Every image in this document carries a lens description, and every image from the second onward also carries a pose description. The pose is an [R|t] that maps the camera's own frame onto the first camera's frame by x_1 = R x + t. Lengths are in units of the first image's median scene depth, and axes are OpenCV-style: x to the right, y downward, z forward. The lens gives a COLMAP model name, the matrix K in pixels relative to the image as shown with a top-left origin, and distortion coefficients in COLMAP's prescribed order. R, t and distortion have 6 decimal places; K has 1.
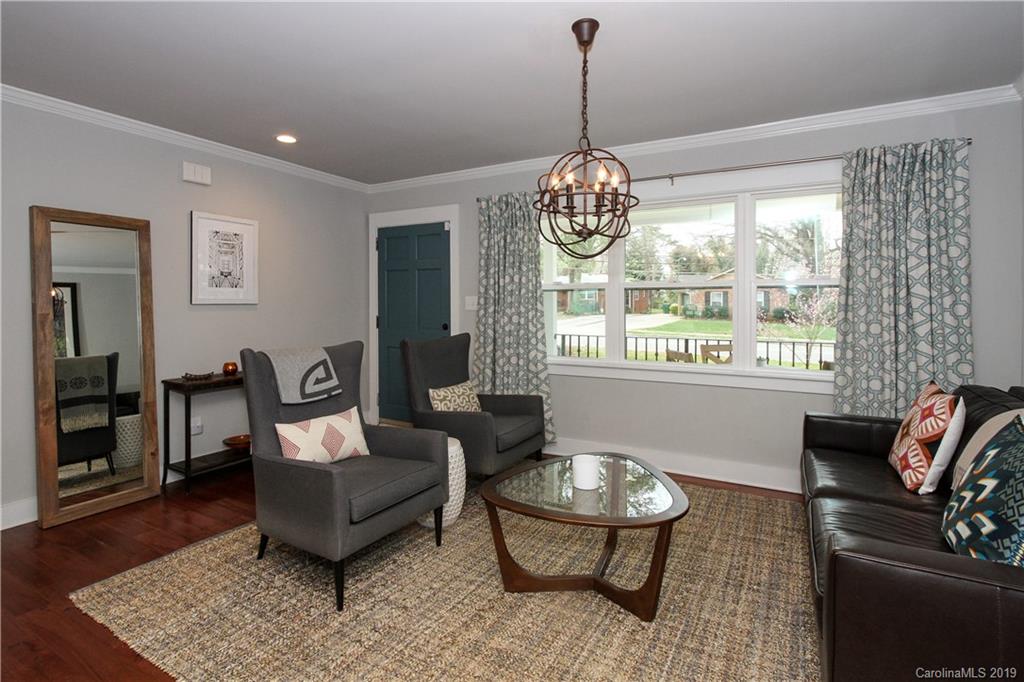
lens RADIAL K [[485.3, 0, 505.8], [0, 485.3, 306.5], [0, 0, 1]] dist [-0.011039, -0.000097]
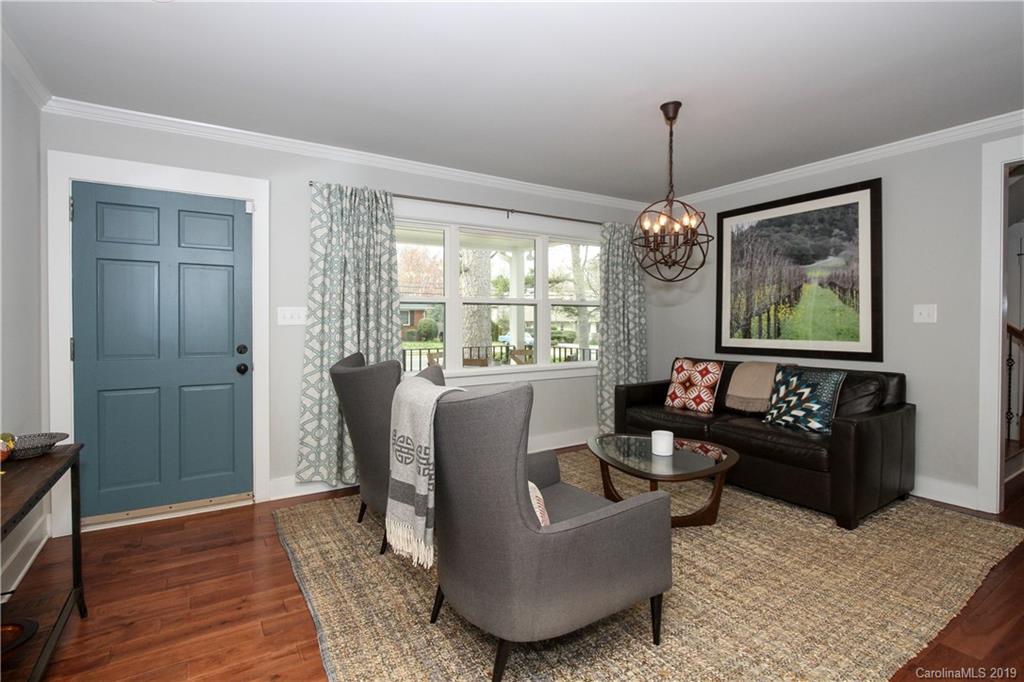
lens RADIAL K [[485.3, 0, 482.6], [0, 485.3, 320.7], [0, 0, 1]] dist [-0.011039, -0.000097]
pose [[0.501065, -0.003819, 0.865401, -0.926419], [0.005617, 0.999984, 0.001161, 0.002782], [-0.865392, 0.004279, 0.501078, 0.575064]]
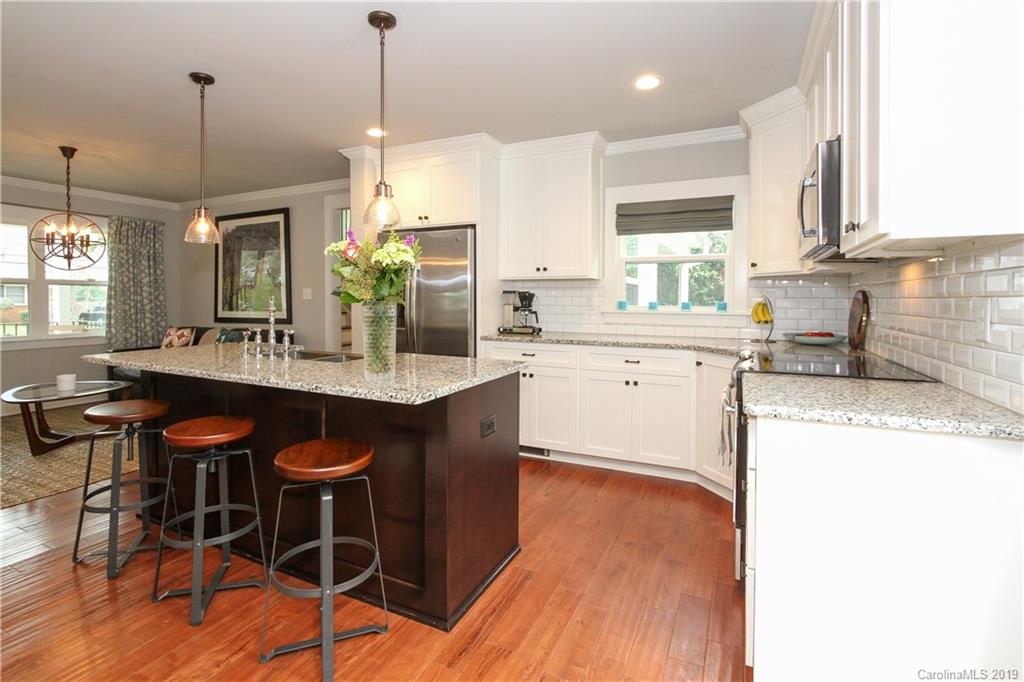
lens RADIAL K [[485.3, 0, 492.5], [0, 485.3, 313.5], [0, 0, 1]] dist [-0.011039, -0.000097]
pose [[-0.065456, -0.033488, 0.997293, -1.369027], [0.003535, 0.999423, 0.033791, 0.009447], [-0.997849, 0.005737, -0.065300, -0.395435]]
